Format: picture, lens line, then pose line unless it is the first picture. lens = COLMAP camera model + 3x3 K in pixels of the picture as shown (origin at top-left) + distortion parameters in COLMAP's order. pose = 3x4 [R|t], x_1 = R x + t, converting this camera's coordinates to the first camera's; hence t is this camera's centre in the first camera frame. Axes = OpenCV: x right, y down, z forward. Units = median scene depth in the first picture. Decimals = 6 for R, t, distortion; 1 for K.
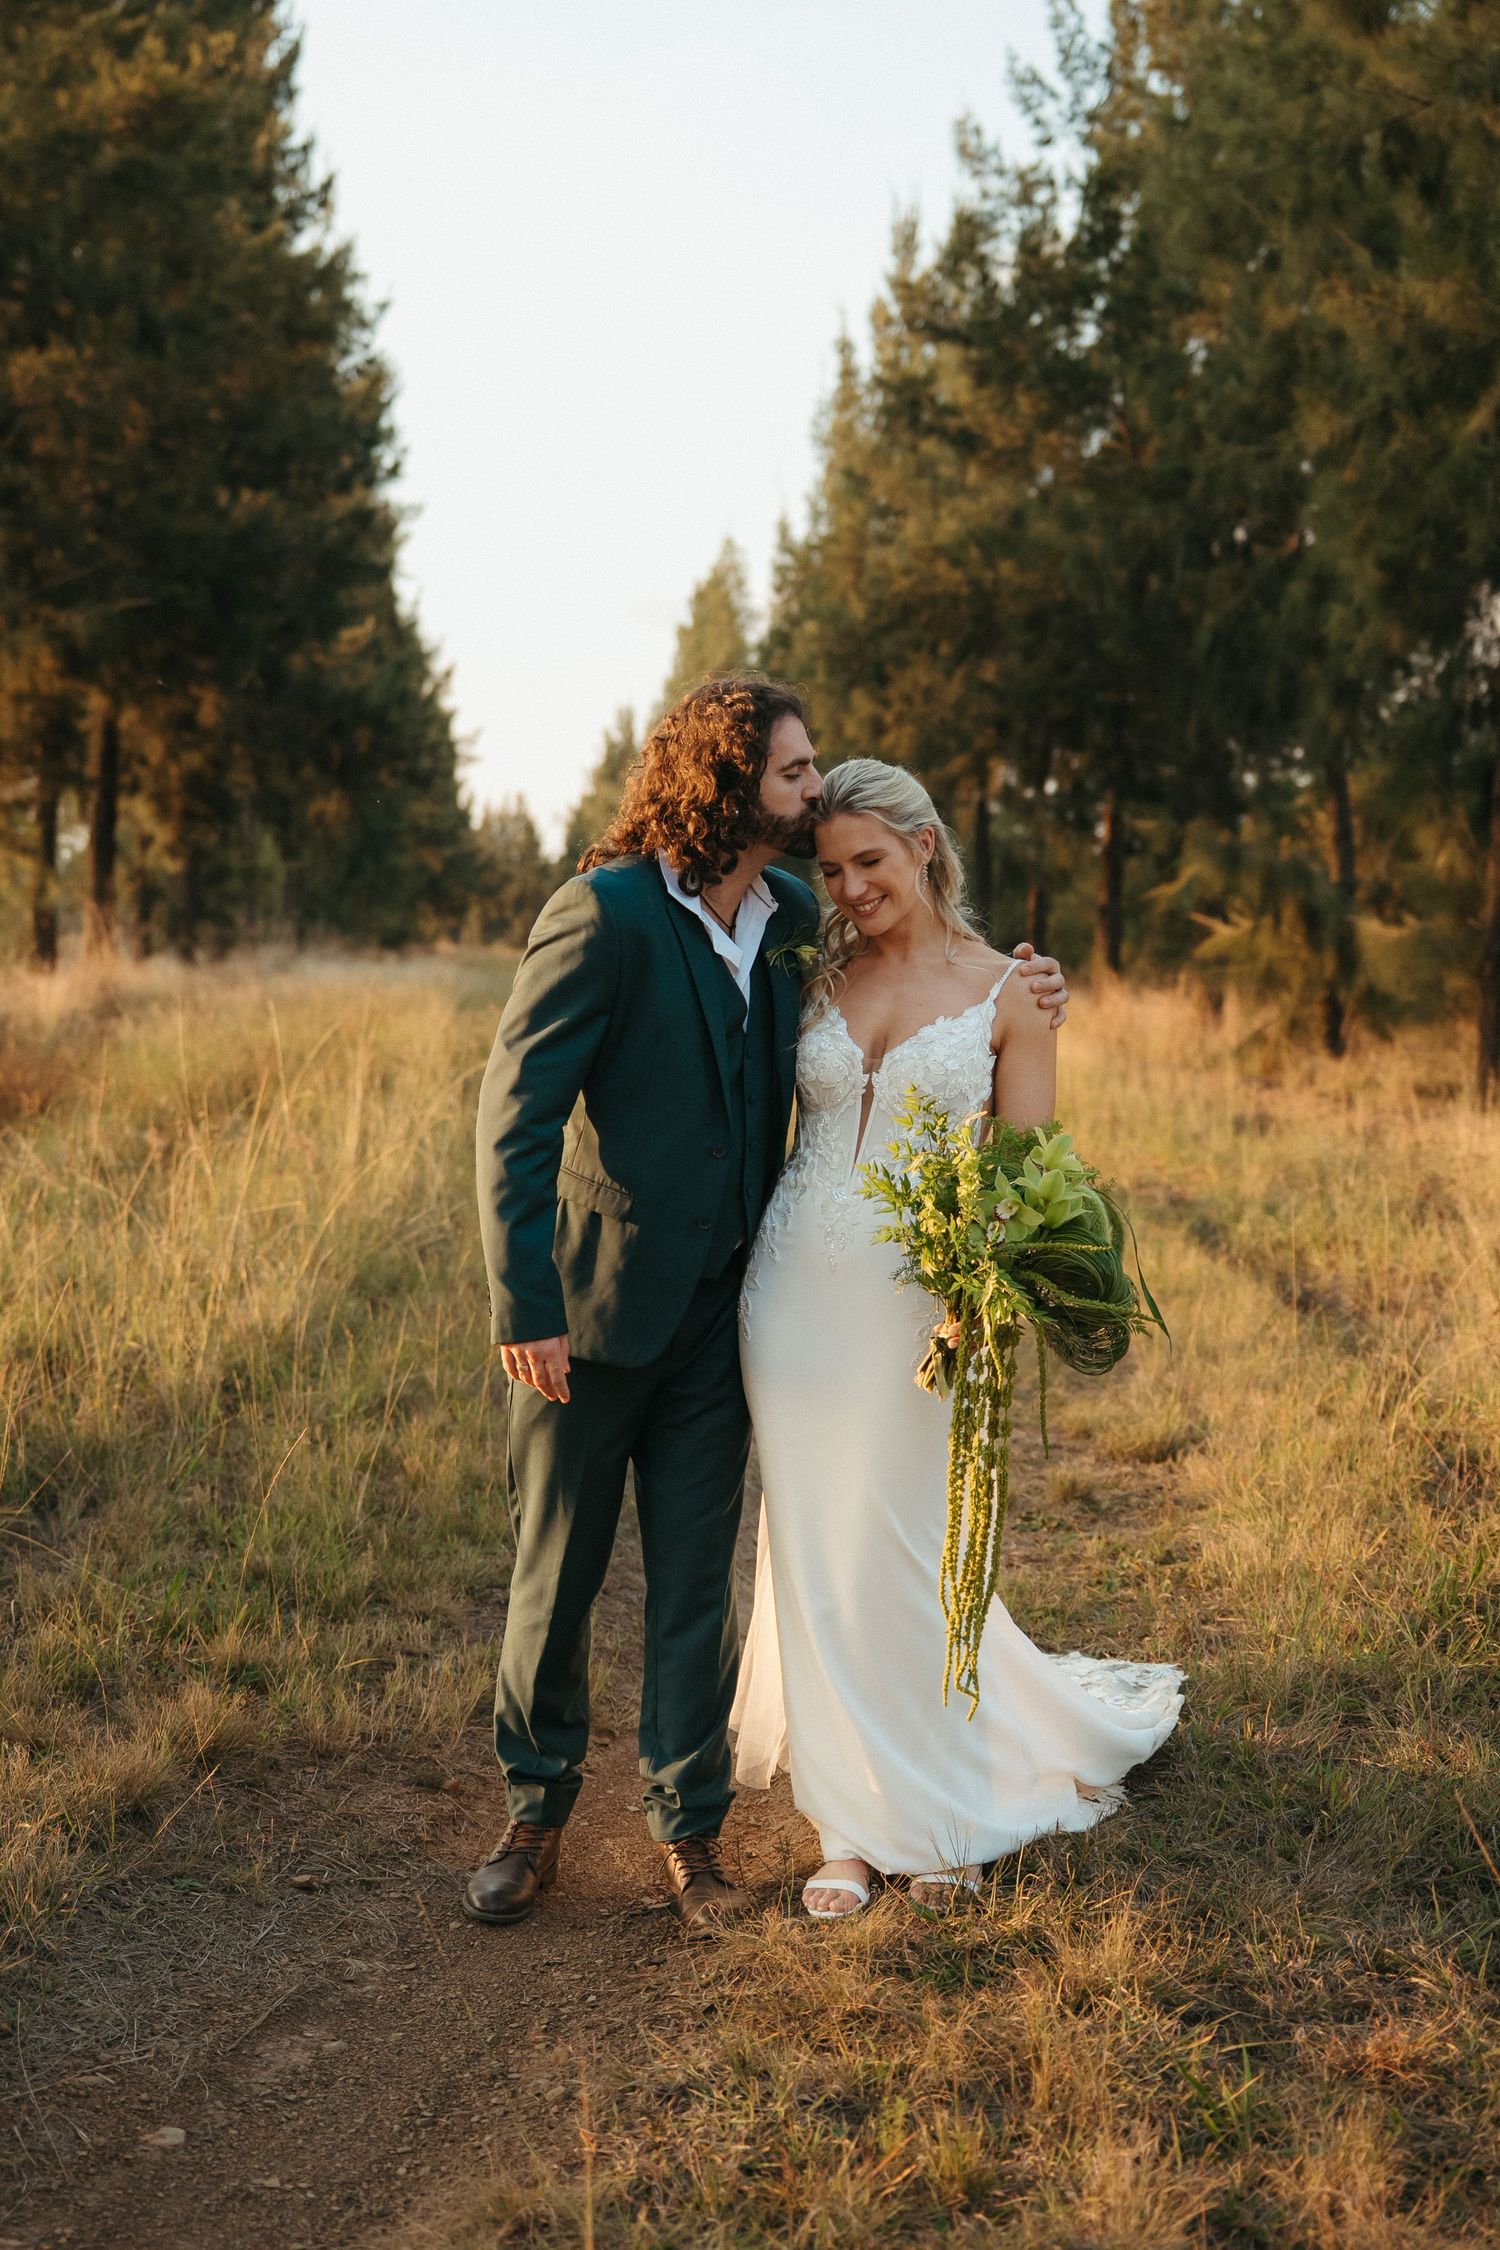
lens RADIAL K [[3323.1, 0, 650.6], [0, 3323.1, 1096.6], [0, 0, 1]] dist [0.018020, 0.000000]
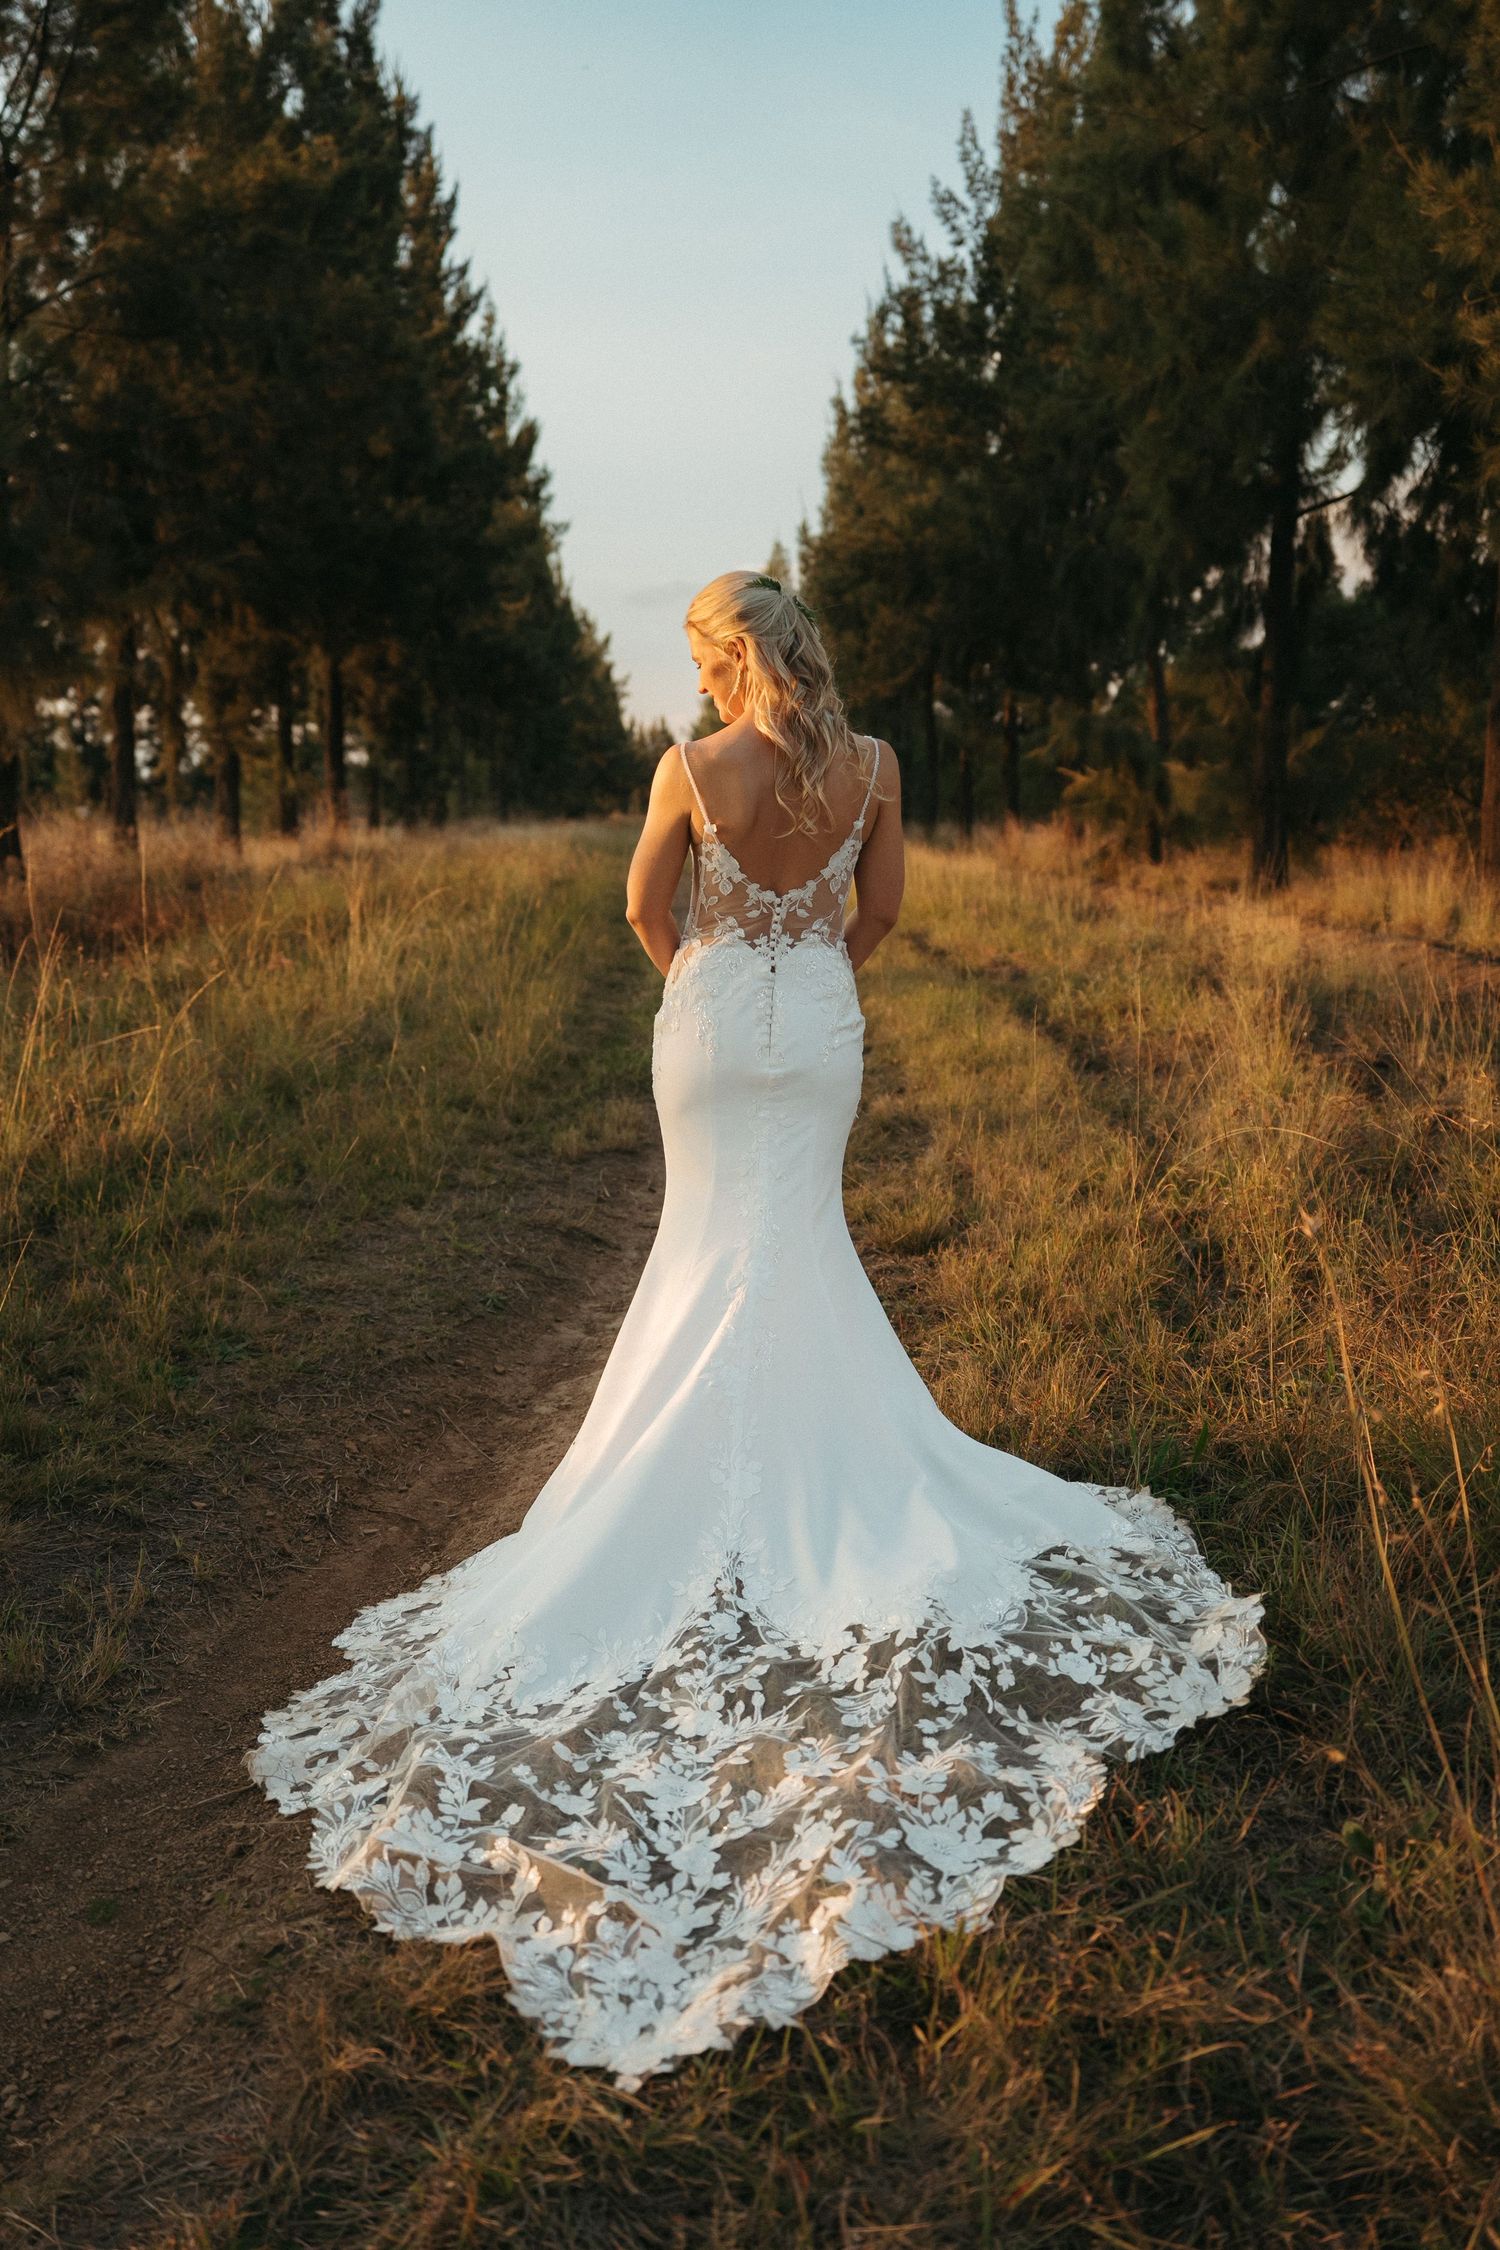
lens RADIAL K [[2034.8, 0, 752.8], [0, 2034.8, 1161.9], [0, 0, 1]] dist [-0.008807, 0.002078]
pose [[0.999341, -0.036000, -0.004654, 0.018411], [0.036299, 0.991491, 0.125013, -0.000195], [0.000114, -0.125099, 0.992144, 0.064880]]
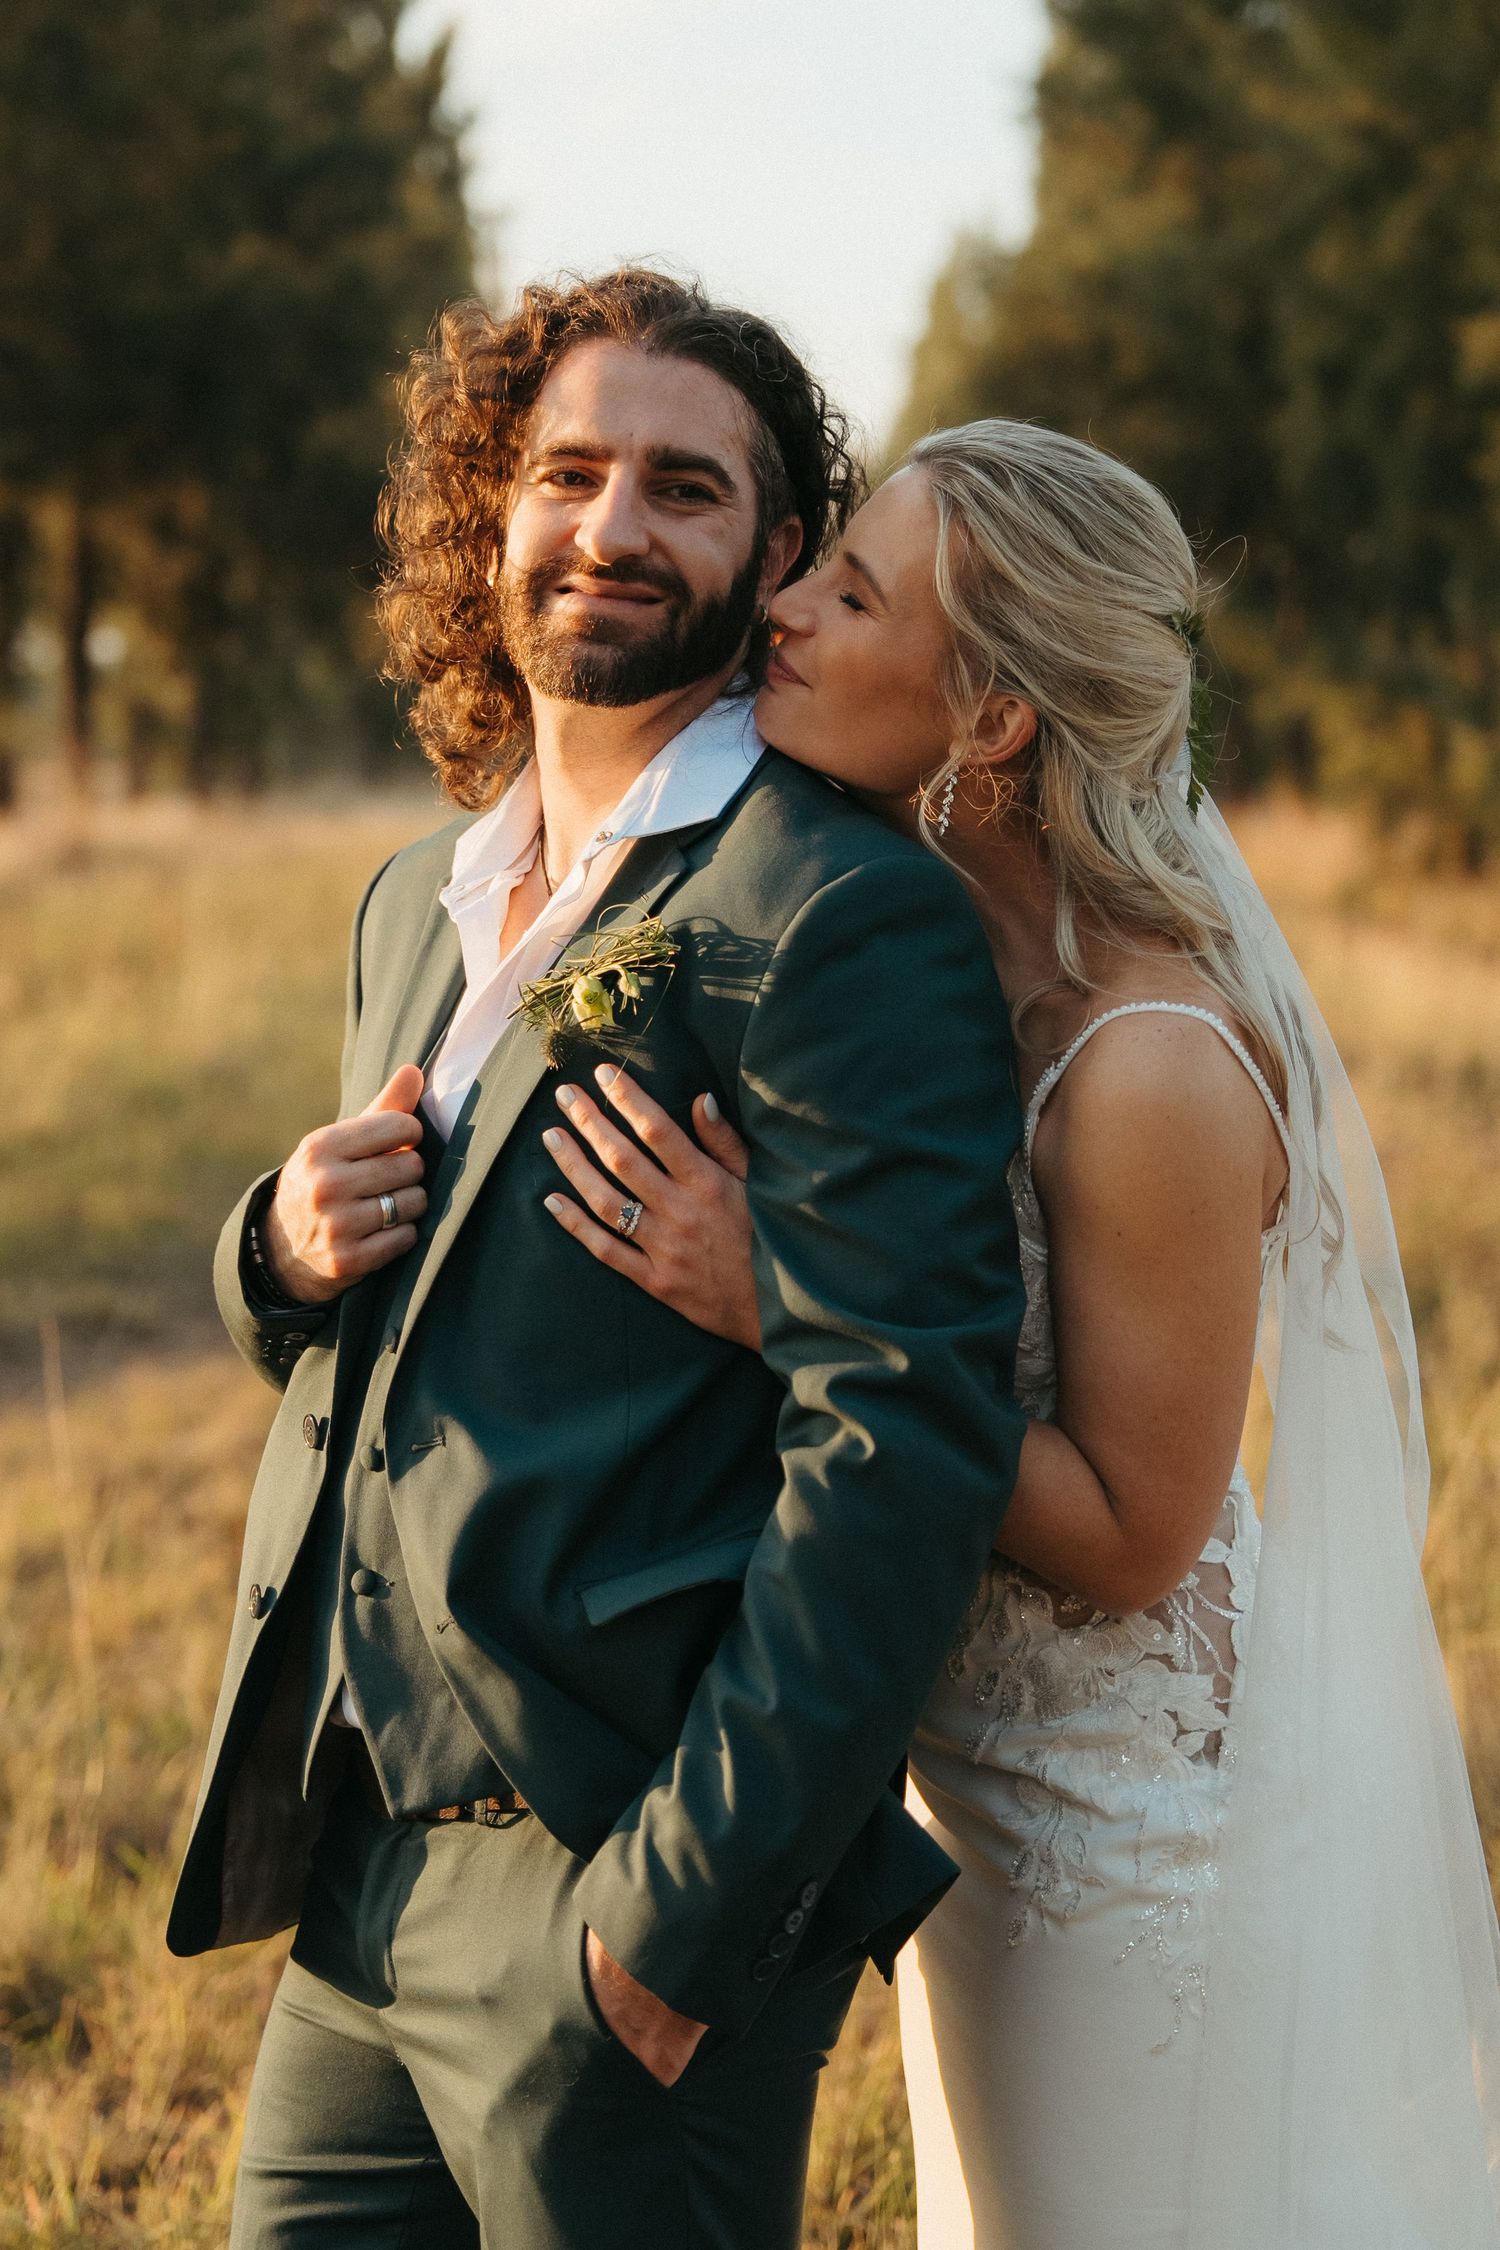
lens RADIAL K [[4493.3, 0, 749.2], [0, 4493.3, 1116.3], [0, 0, 1]] dist [0.071986, 0.000000]
pose [[0.999126, -0.019348, -0.037060, 0.040440], [0.020572, 0.999246, 0.032918, 0.003011], [0.036395, -0.033652, 0.998771, -0.122729]]
